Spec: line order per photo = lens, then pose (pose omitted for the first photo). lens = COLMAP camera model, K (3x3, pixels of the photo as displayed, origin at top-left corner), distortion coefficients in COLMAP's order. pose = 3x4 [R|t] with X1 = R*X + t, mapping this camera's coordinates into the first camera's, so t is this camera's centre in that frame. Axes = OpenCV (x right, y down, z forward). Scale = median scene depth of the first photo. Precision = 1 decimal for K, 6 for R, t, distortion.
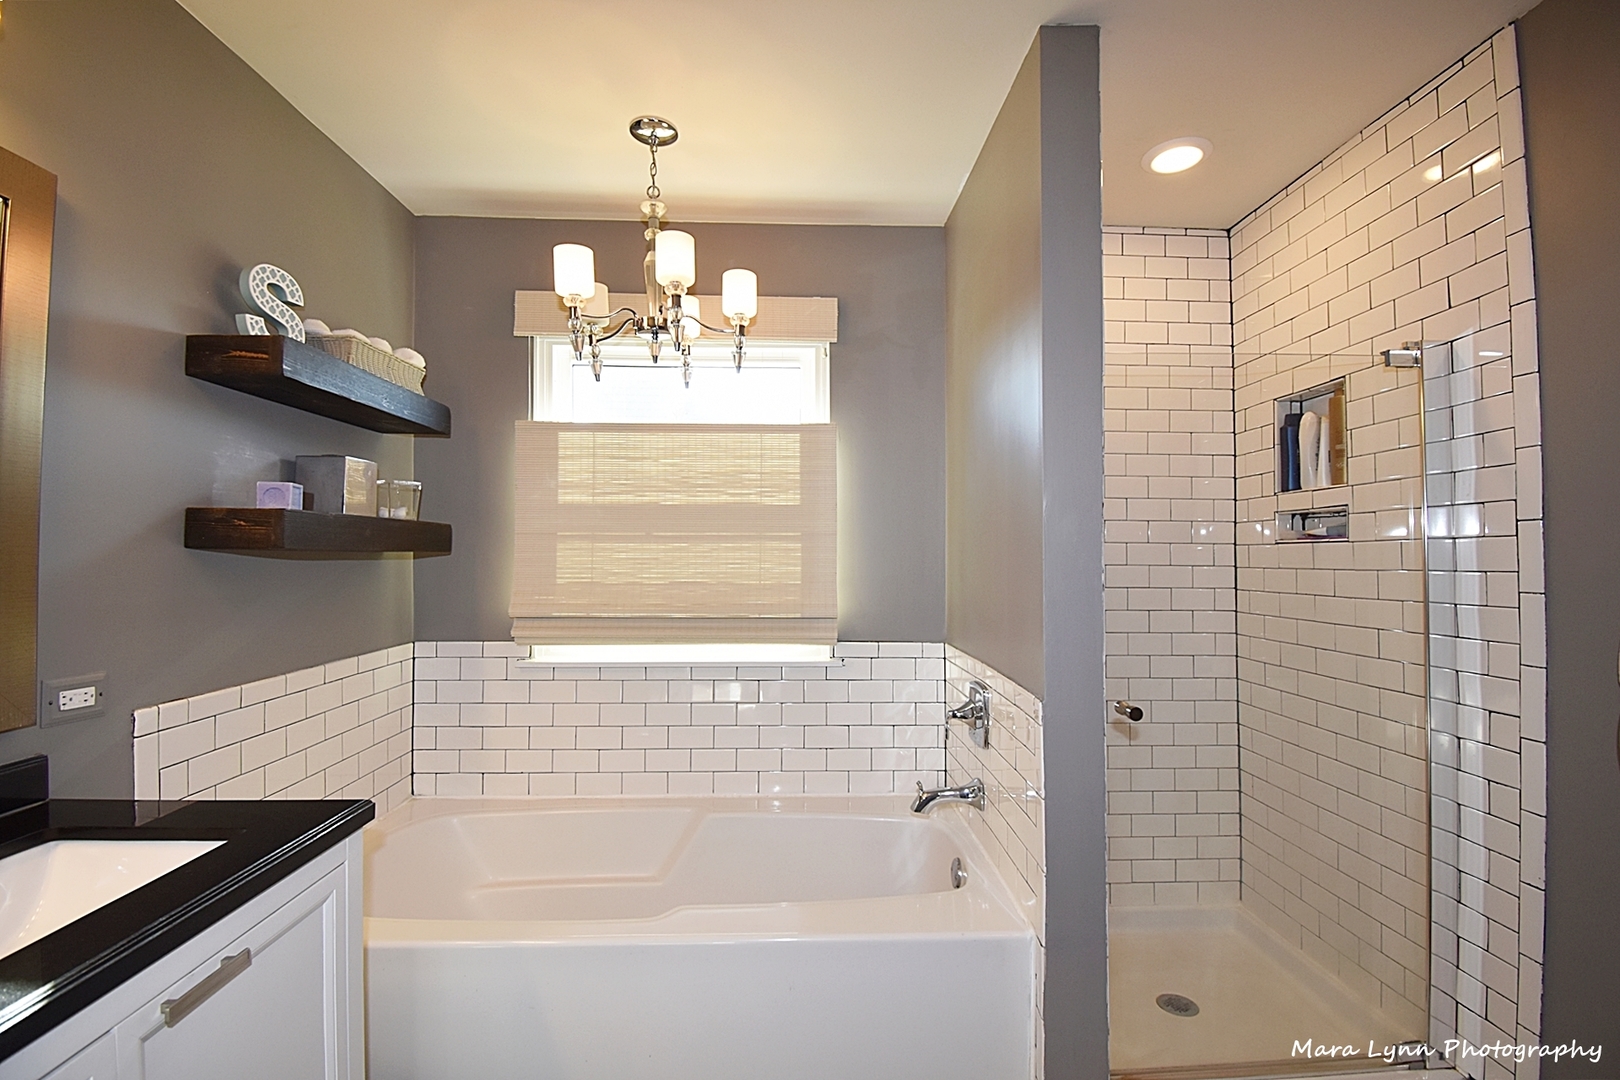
lens RADIAL K [[724.8, 0, 810.4], [0, 724.8, 545.5], [0, 0, 1]] dist [-0.001362, -0.007619]
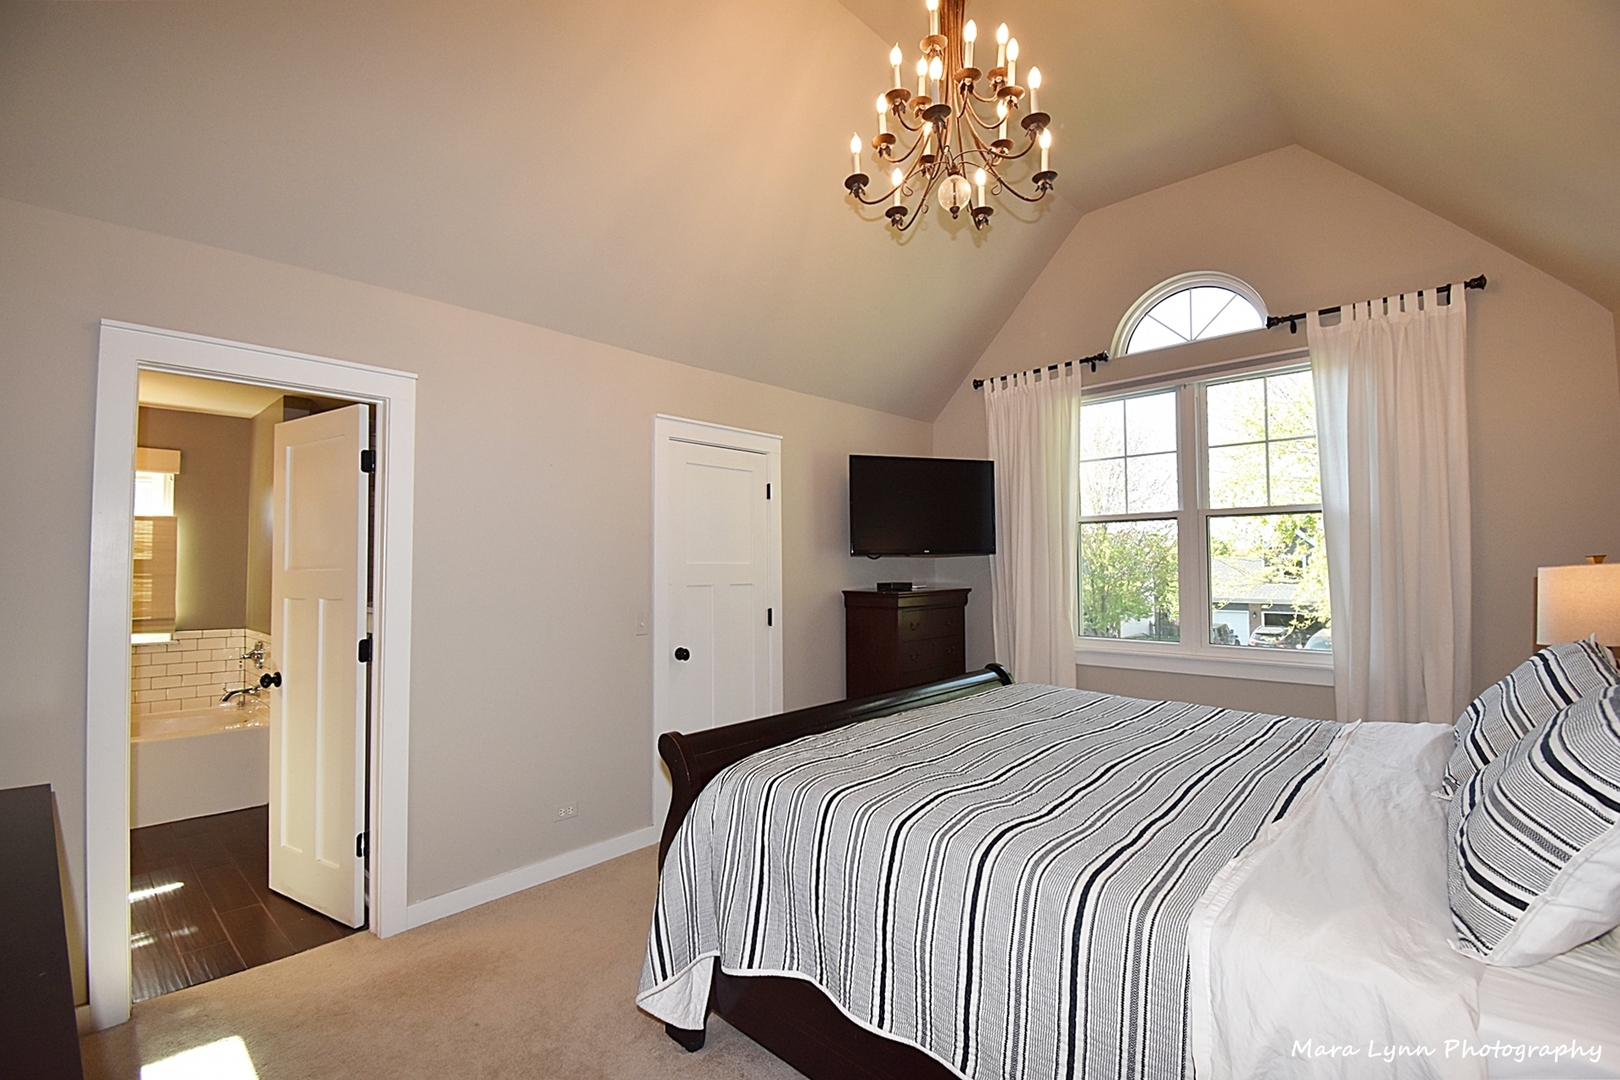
lens RADIAL K [[724.8, 0, 803.6], [0, 724.8, 545.3], [0, 0, 1]] dist [-0.001362, -0.007619]
pose [[0.689092, 0.019003, 0.724425, -0.201968], [-0.017775, 0.999799, -0.009319, -0.104036], [-0.724456, -0.006455, 0.689291, -1.500902]]
